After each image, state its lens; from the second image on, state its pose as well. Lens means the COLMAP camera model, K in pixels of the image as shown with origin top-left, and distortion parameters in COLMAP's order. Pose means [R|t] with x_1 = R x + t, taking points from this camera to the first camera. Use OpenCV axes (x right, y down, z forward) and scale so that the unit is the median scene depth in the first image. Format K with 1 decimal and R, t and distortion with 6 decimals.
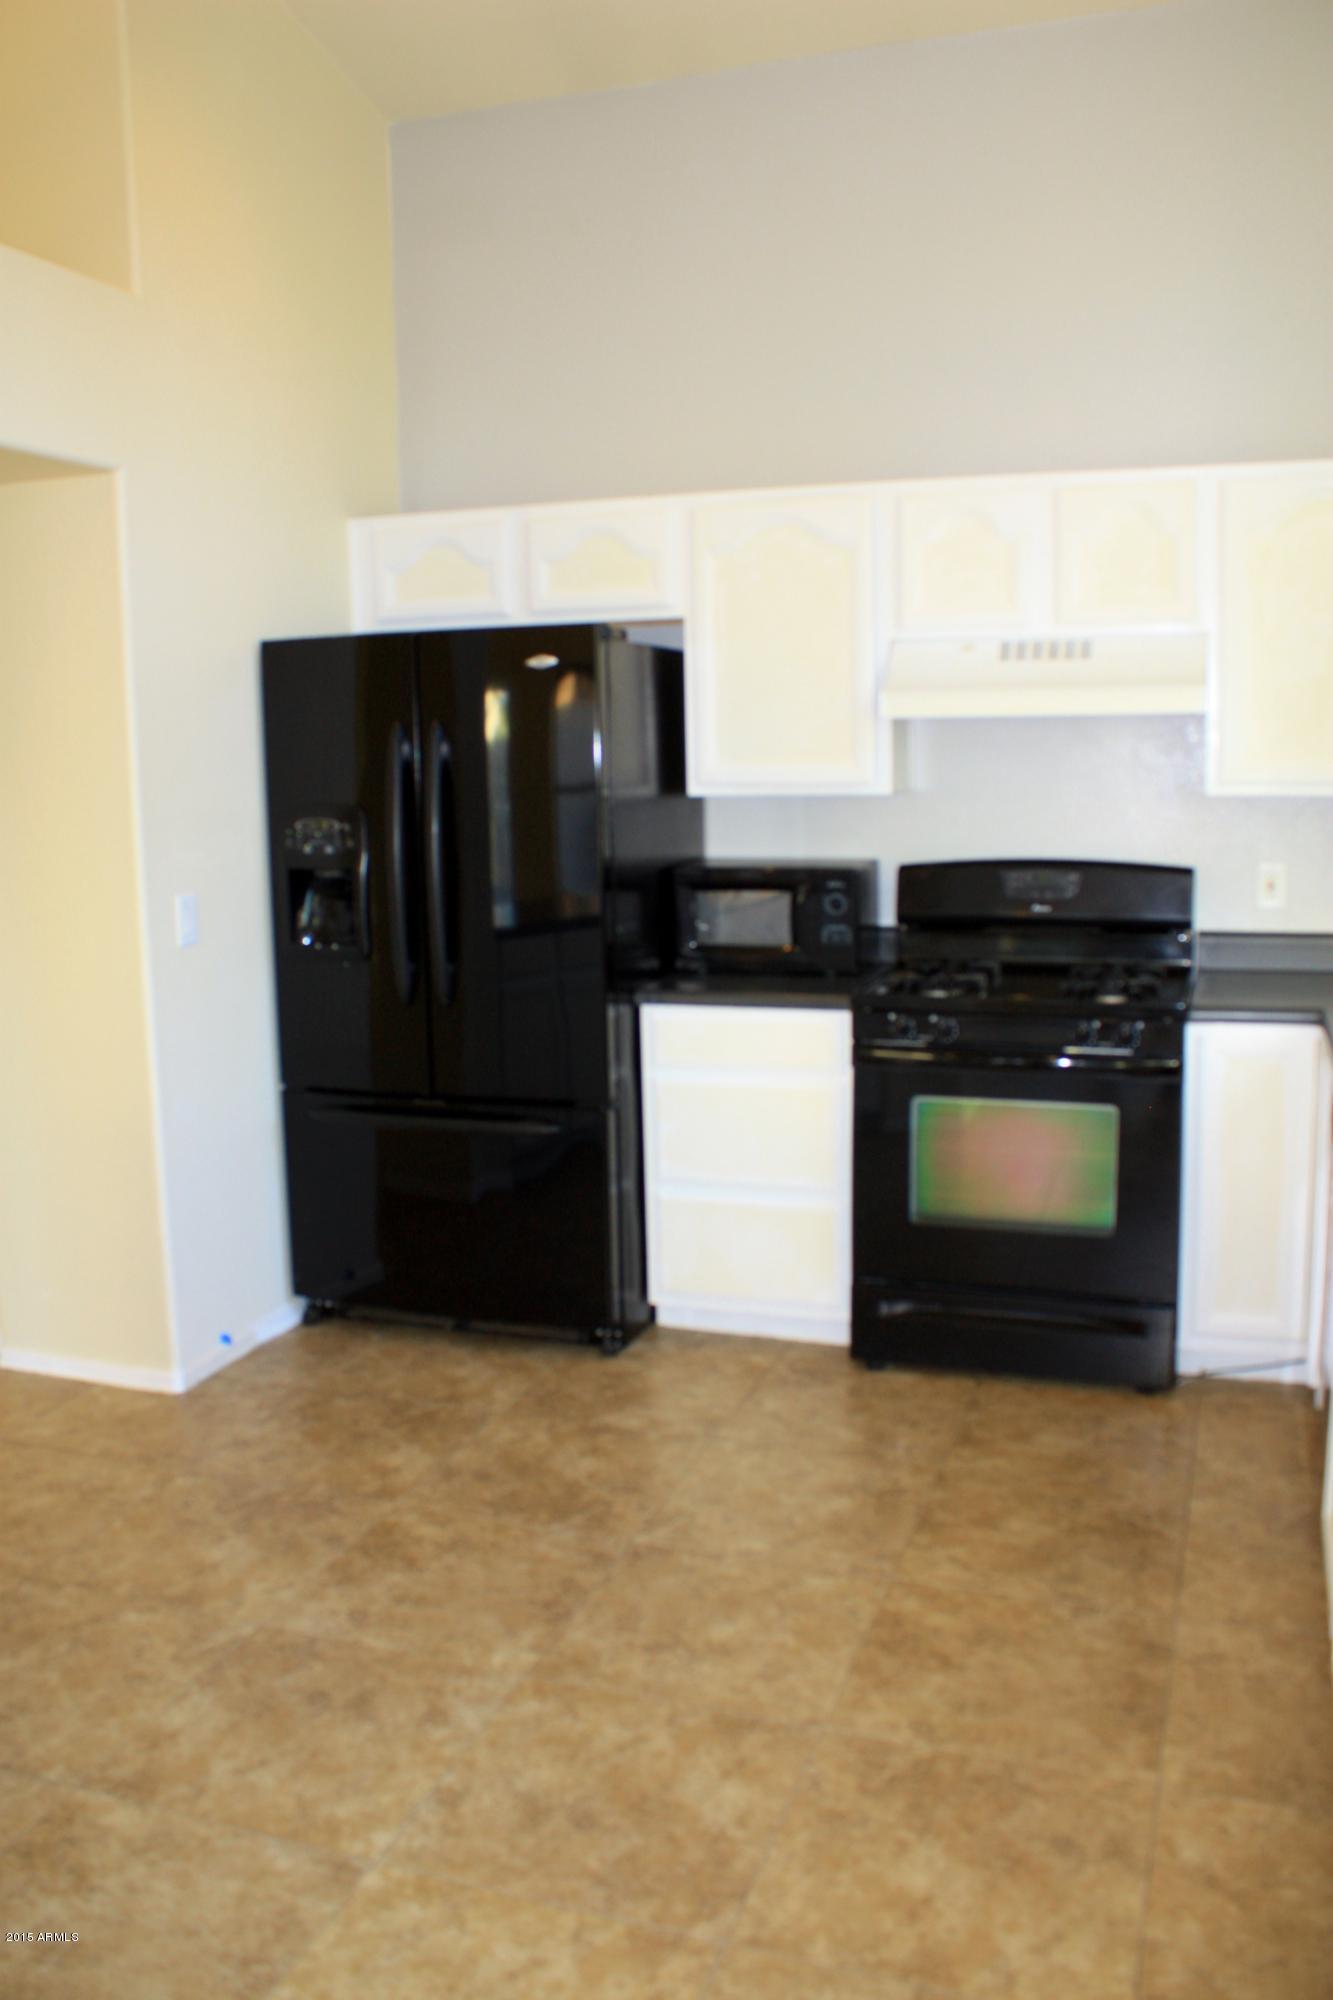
lens RADIAL K [[1693.5, 0, 666.5], [0, 1693.5, 1000.0], [0, 0, 1]] dist [-0.168087, 0.165465]
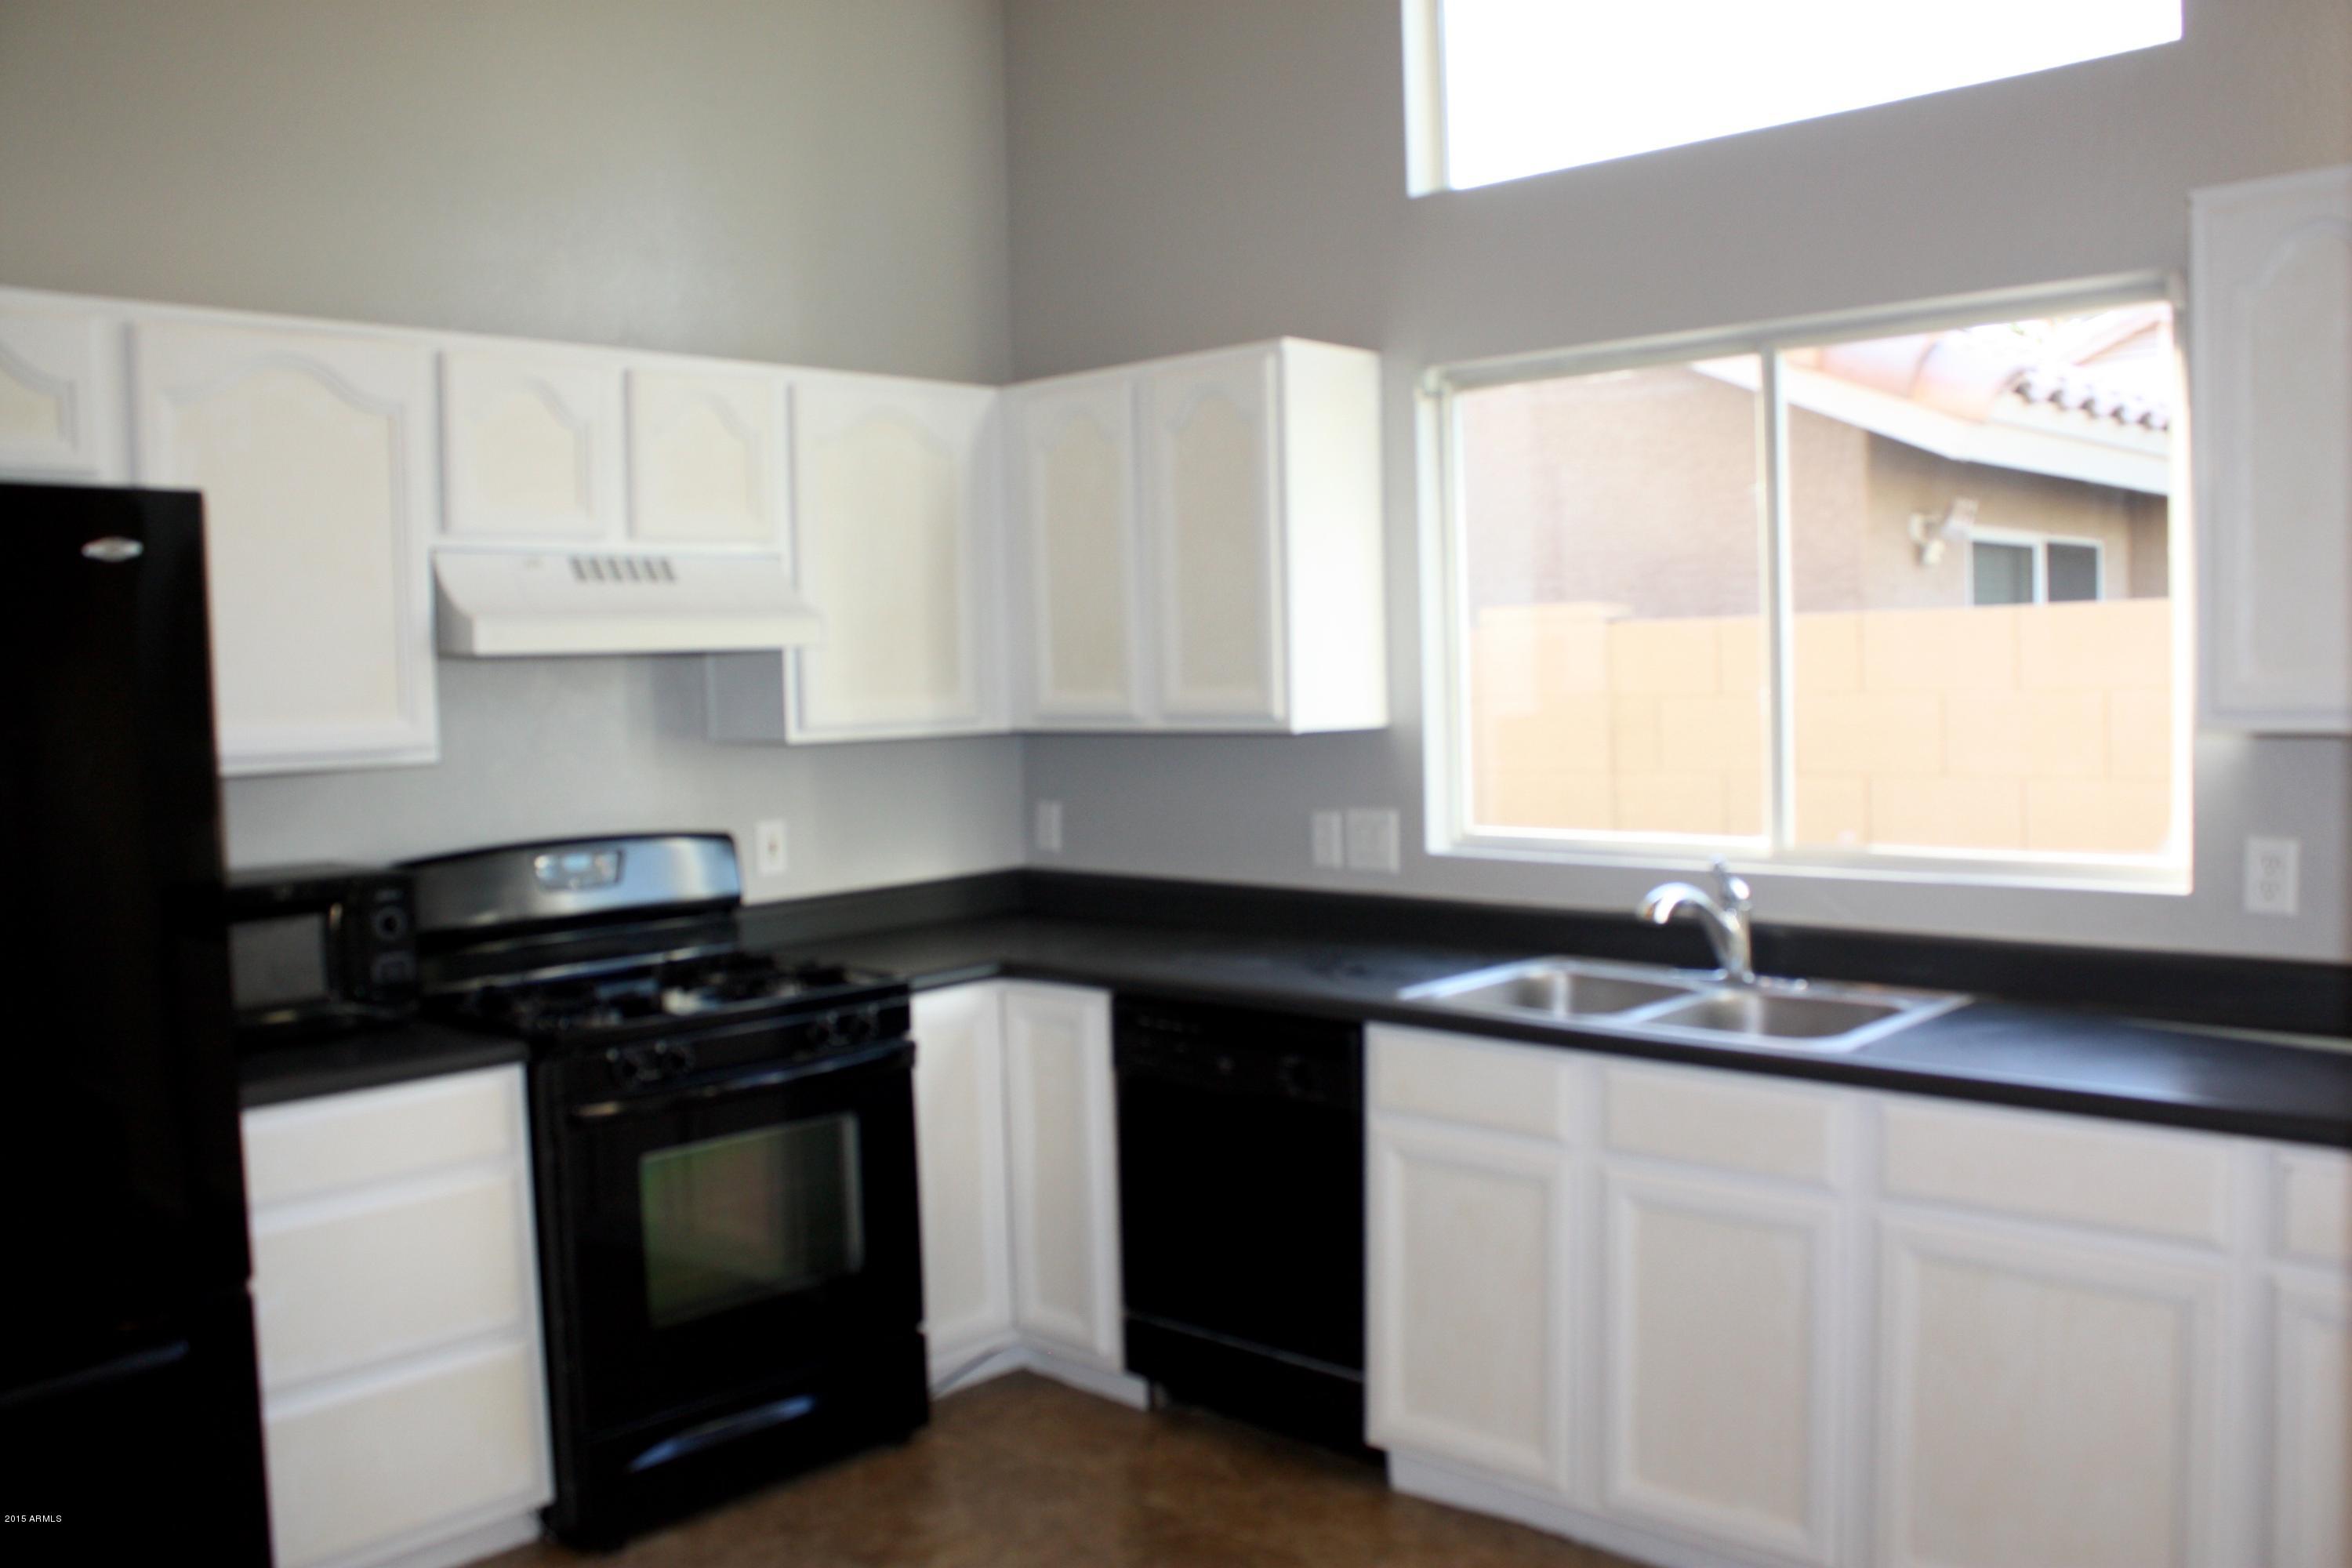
lens RADIAL K [[1991.5, 0, 1187.3], [0, 1991.5, 777.4], [0, 0, 1]] dist [-0.168087, 0.165465]
pose [[0.414628, -0.041715, 0.909034, -0.513919], [0.163053, 0.986188, -0.029116, -0.041736], [-0.895264, 0.160293, 0.415702, 0.390612]]
